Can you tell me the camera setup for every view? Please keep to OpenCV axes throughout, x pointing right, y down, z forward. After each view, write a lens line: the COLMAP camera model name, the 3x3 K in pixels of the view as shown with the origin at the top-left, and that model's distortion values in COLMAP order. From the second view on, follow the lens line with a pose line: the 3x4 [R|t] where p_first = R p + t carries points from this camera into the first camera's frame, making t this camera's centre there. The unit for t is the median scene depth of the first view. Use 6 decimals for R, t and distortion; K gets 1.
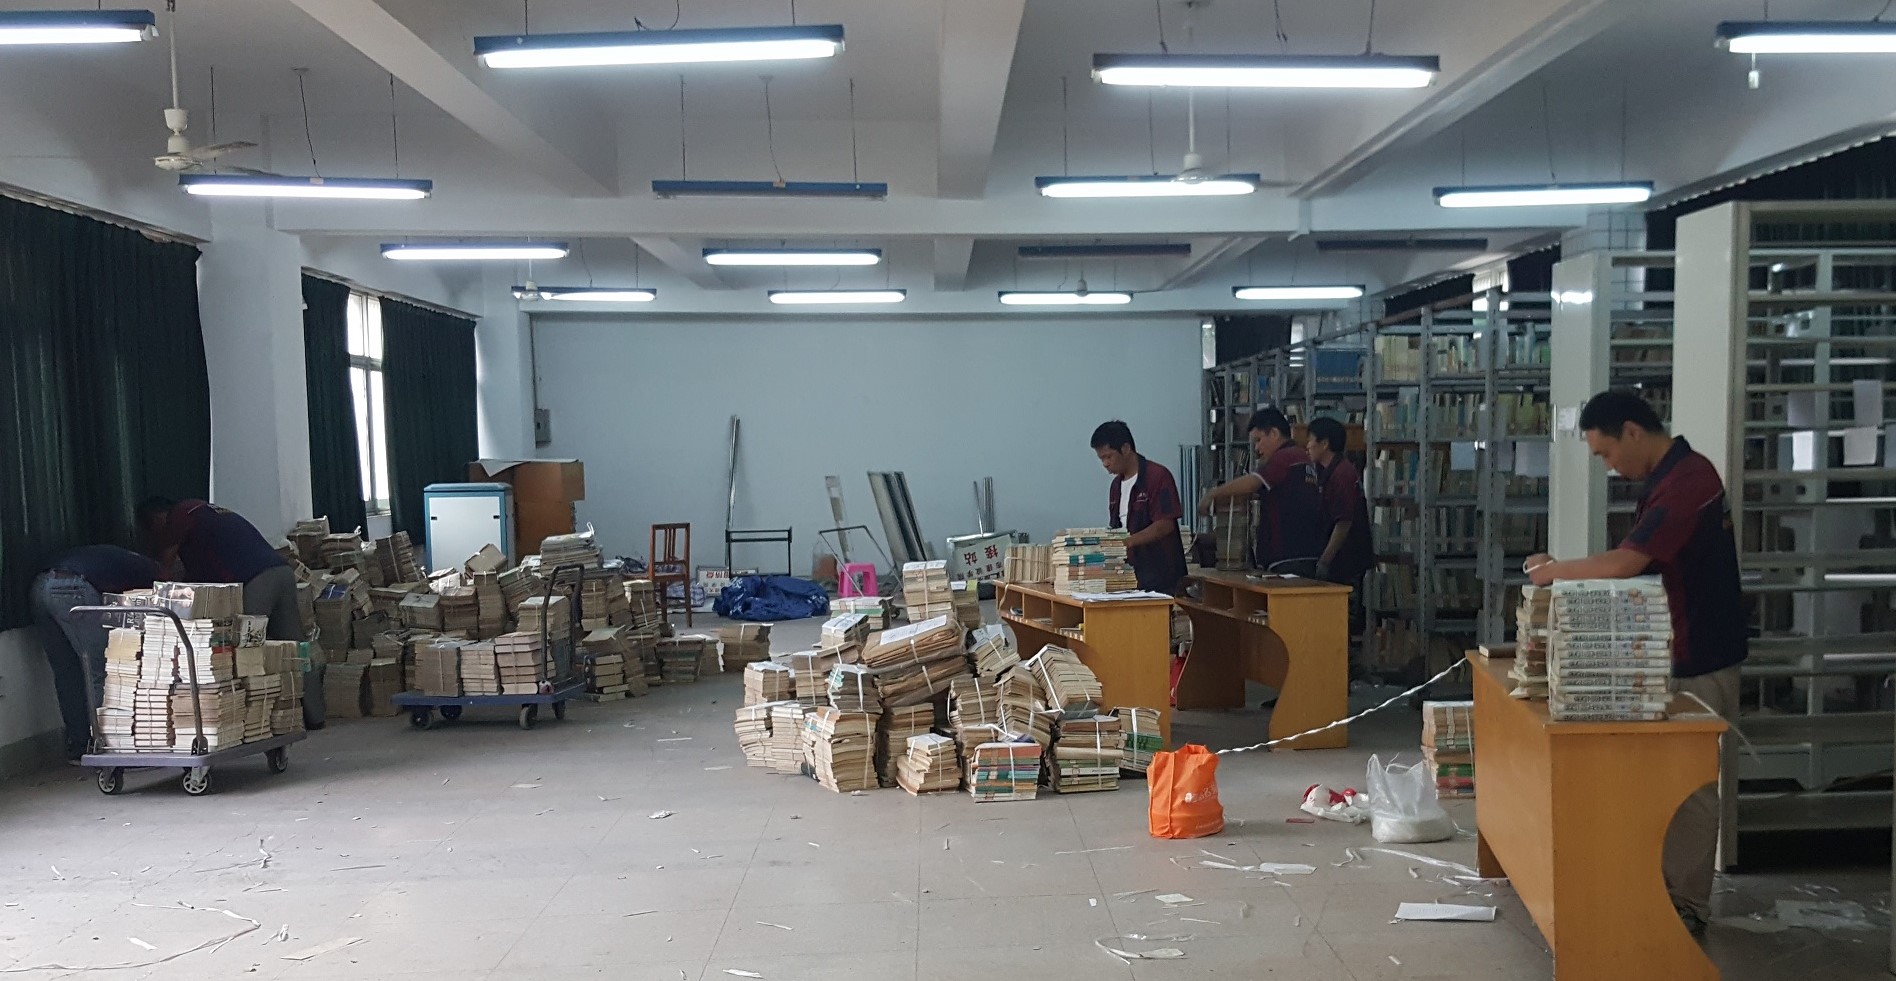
lens RADIAL K [[2063.4, 0, 1102.3], [0, 2063.4, 582.7], [0, 0, 1]] dist [0.199750, -0.503716]
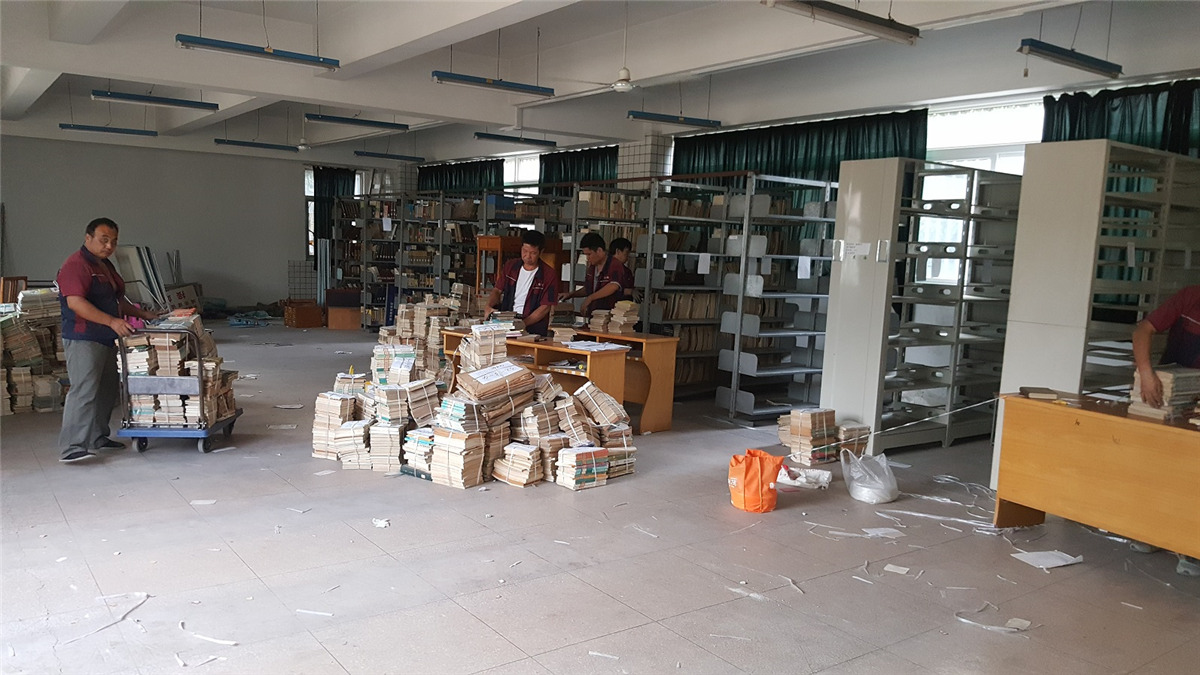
lens RADIAL K [[924.3, 0, 605.2], [0, 924.3, 348.9], [0, 0, 1]] dist [0.156987, -0.290804]
pose [[0.854053, -0.010277, 0.520084, -0.272787], [-0.014815, 0.998919, 0.044067, -0.017776], [-0.519975, -0.045341, 0.852977, 0.297694]]
